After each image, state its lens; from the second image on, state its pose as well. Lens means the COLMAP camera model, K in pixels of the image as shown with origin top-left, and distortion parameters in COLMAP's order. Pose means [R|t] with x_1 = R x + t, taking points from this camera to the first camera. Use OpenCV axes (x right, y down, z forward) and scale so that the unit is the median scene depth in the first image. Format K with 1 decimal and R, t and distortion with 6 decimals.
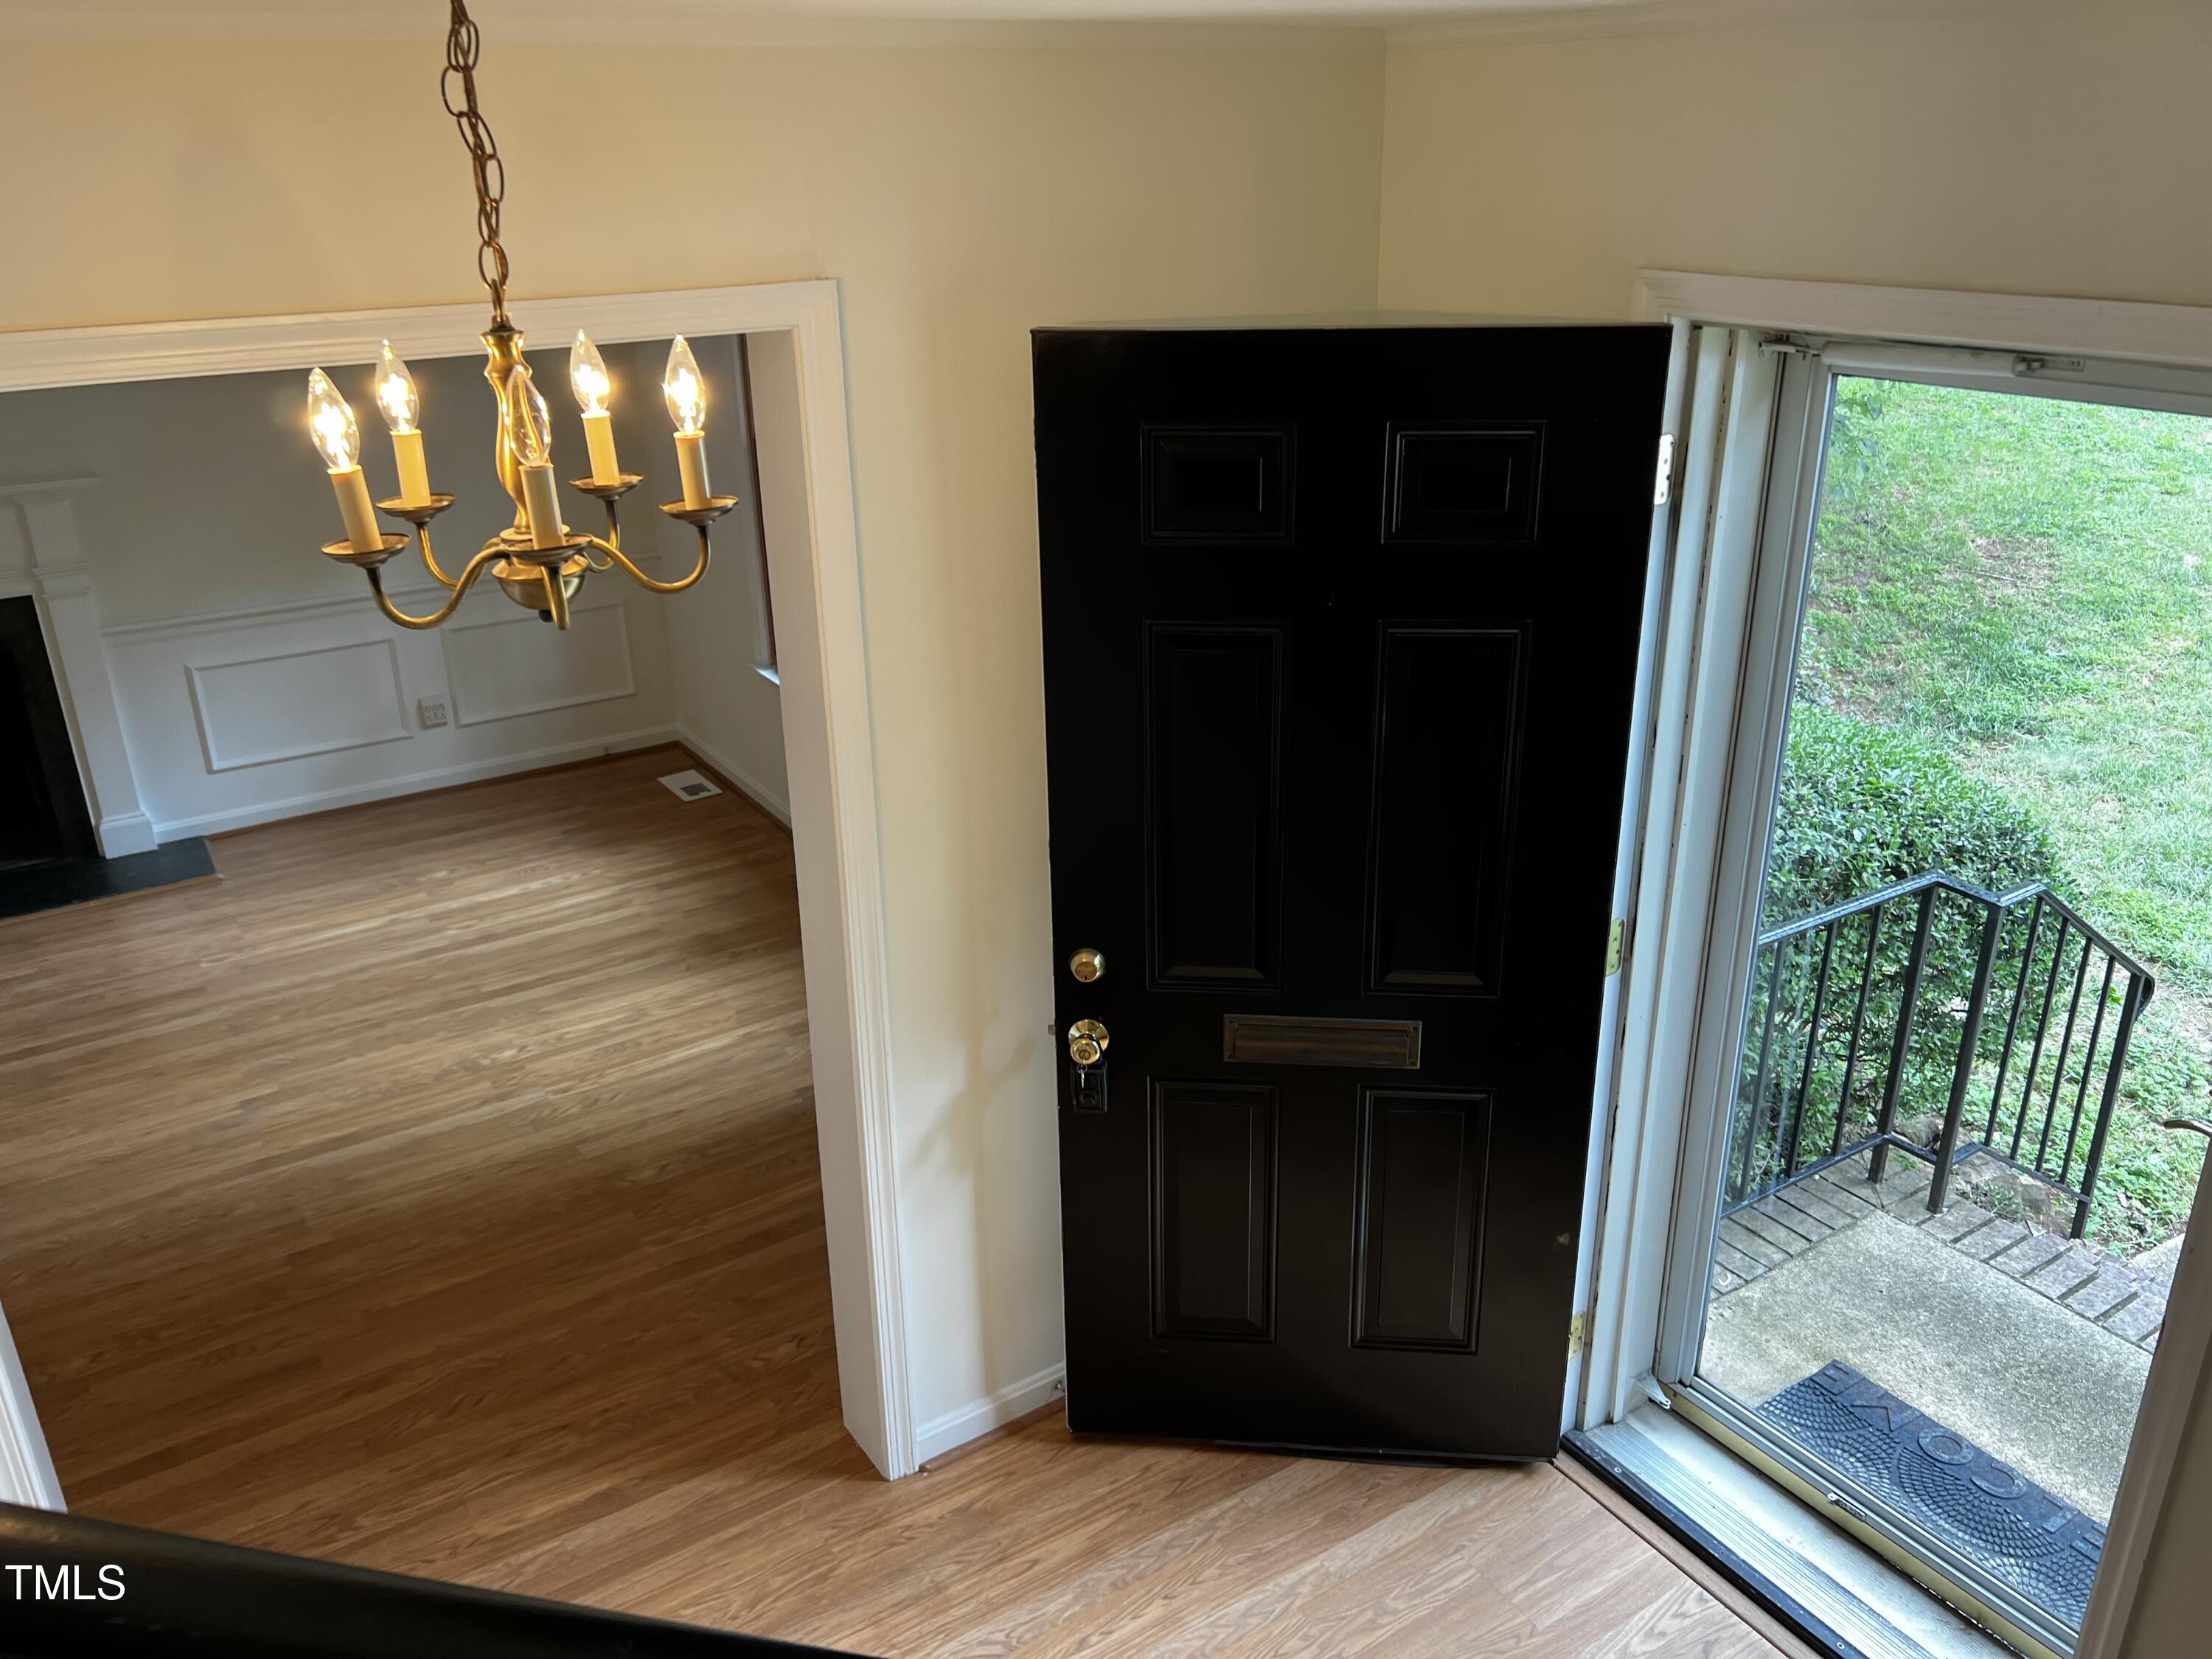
lens RADIAL K [[1682.7, 0, 1119.9], [0, 1682.7, 835.7], [0, 0, 1]] dist [0.049347, -0.065845]
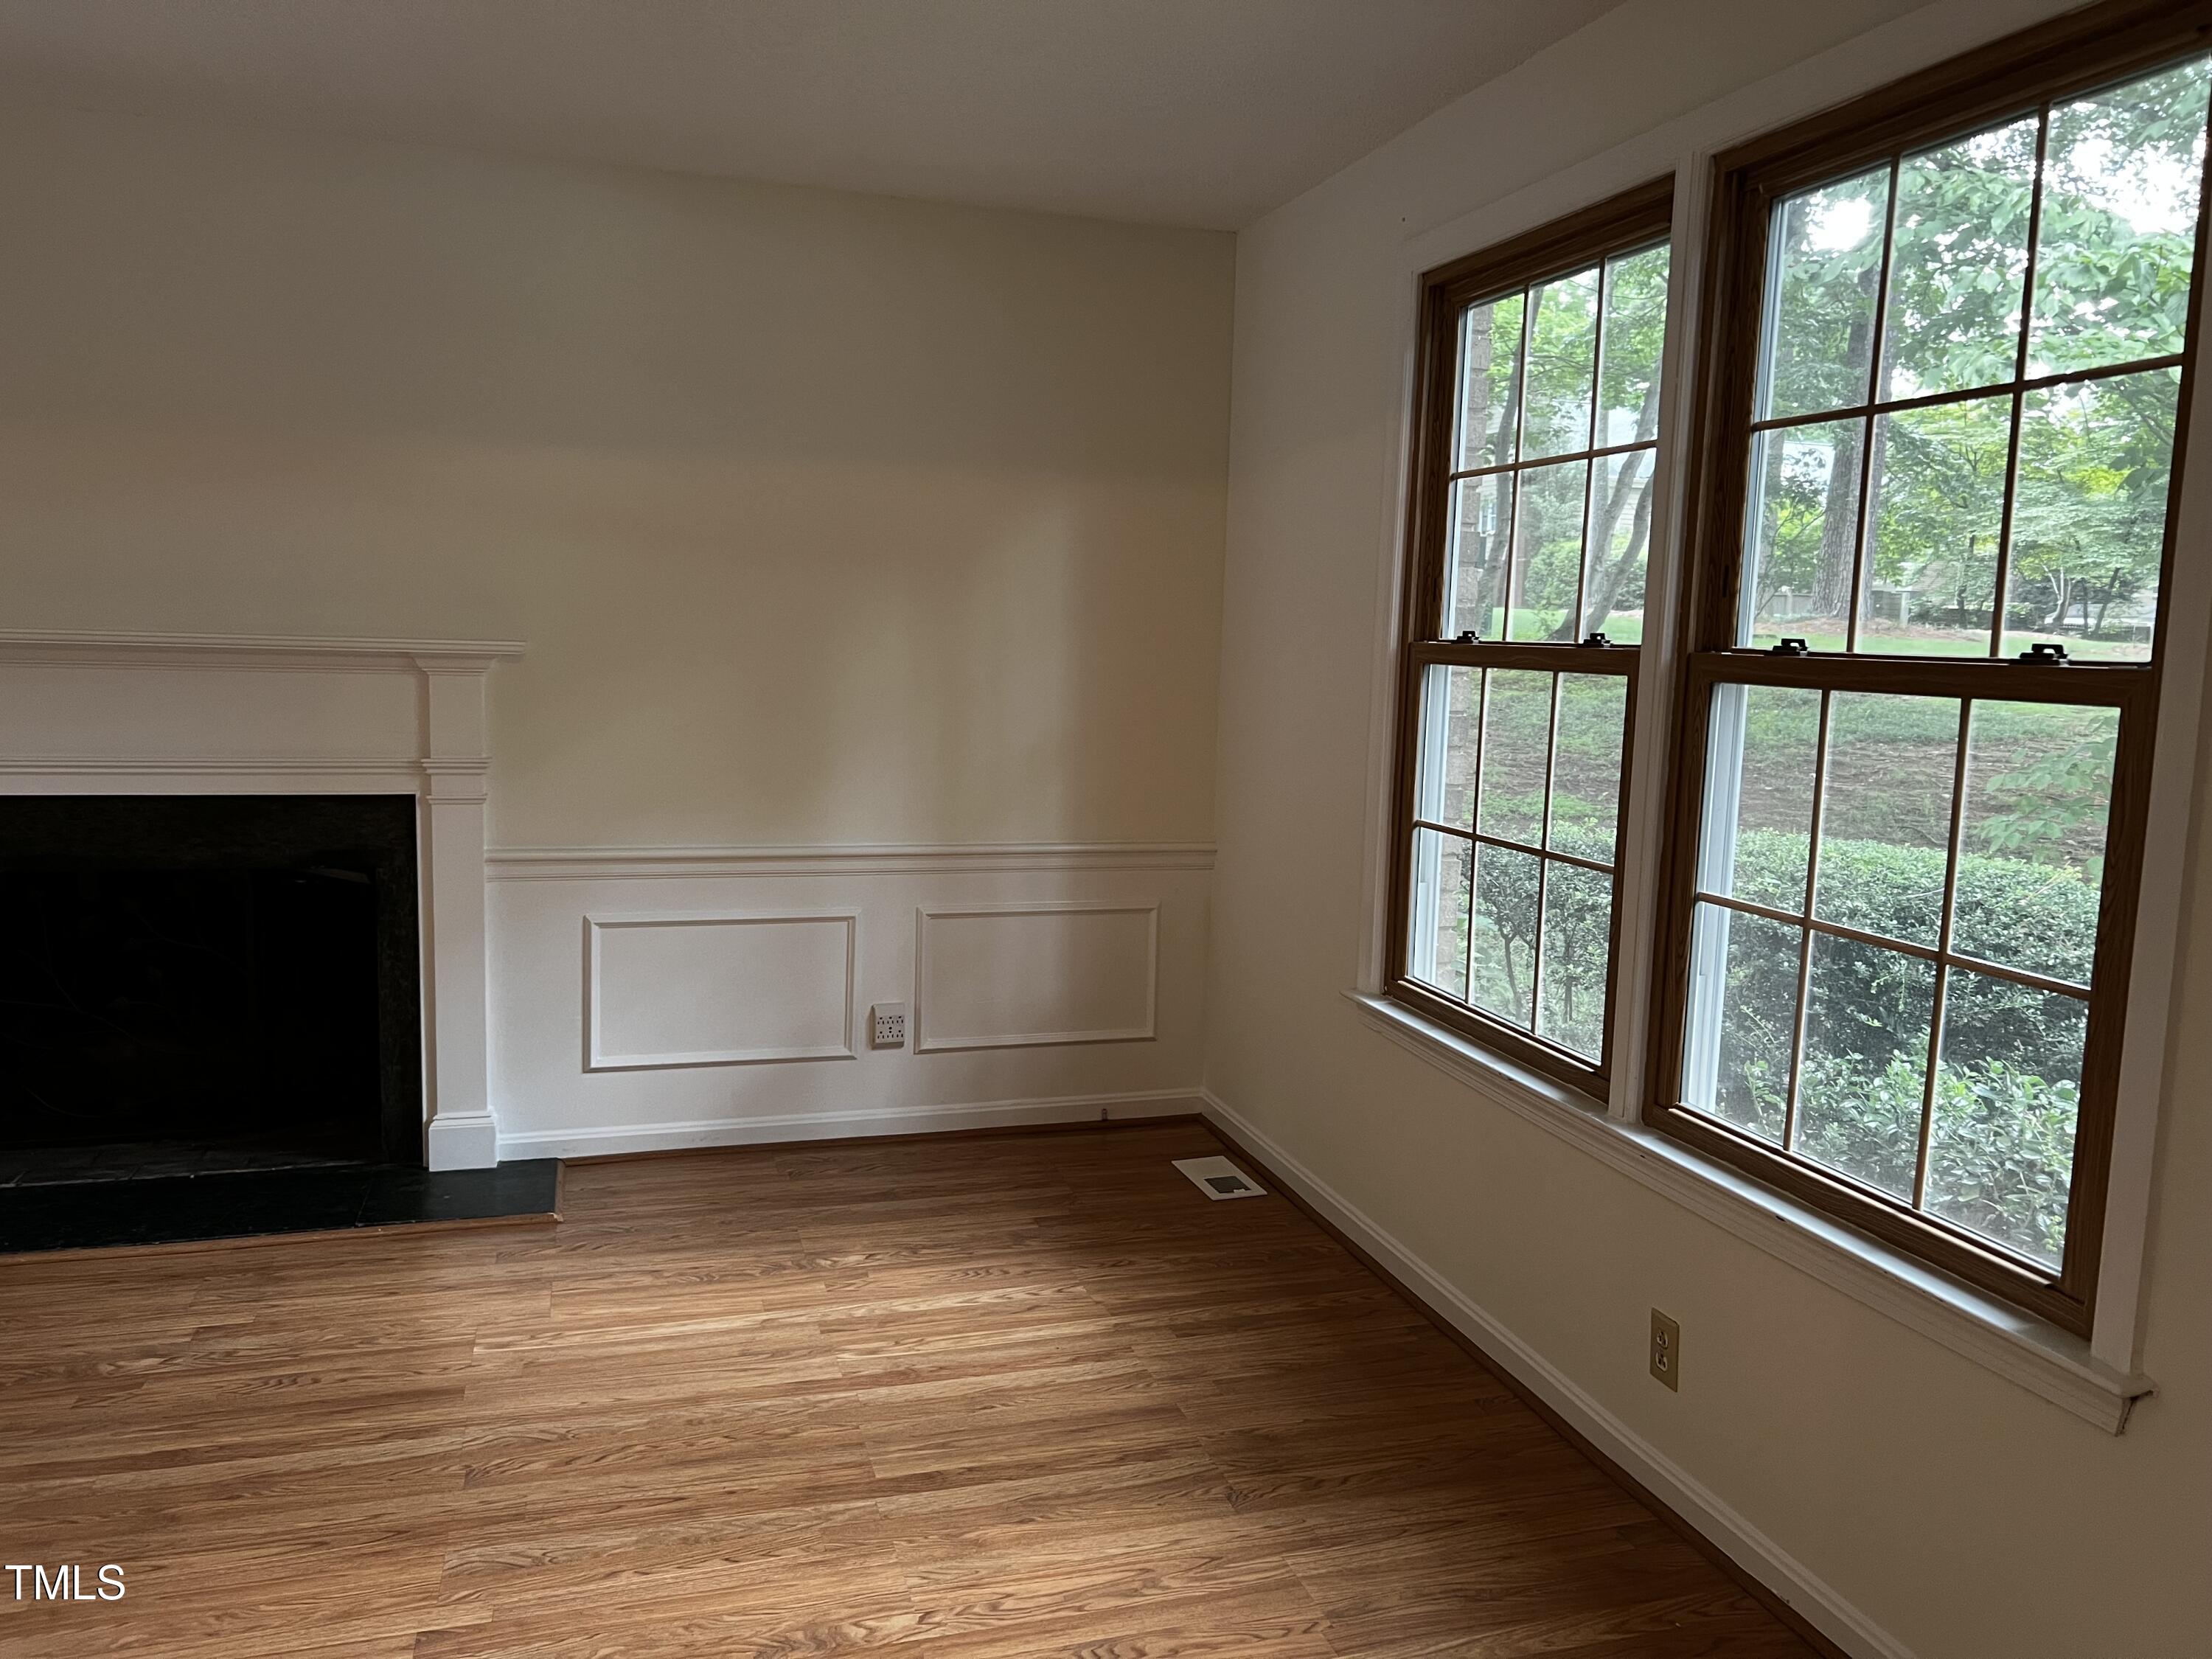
lens RADIAL K [[1682.7, 0, 1123.4], [0, 1682.7, 819.4], [0, 0, 1]] dist [0.049347, -0.065845]
pose [[0.961727, 0.074900, -0.263573, -0.149002], [-0.145084, 0.955205, -0.257941, 0.014642], [0.232447, 0.286309, 0.929514, 0.390514]]
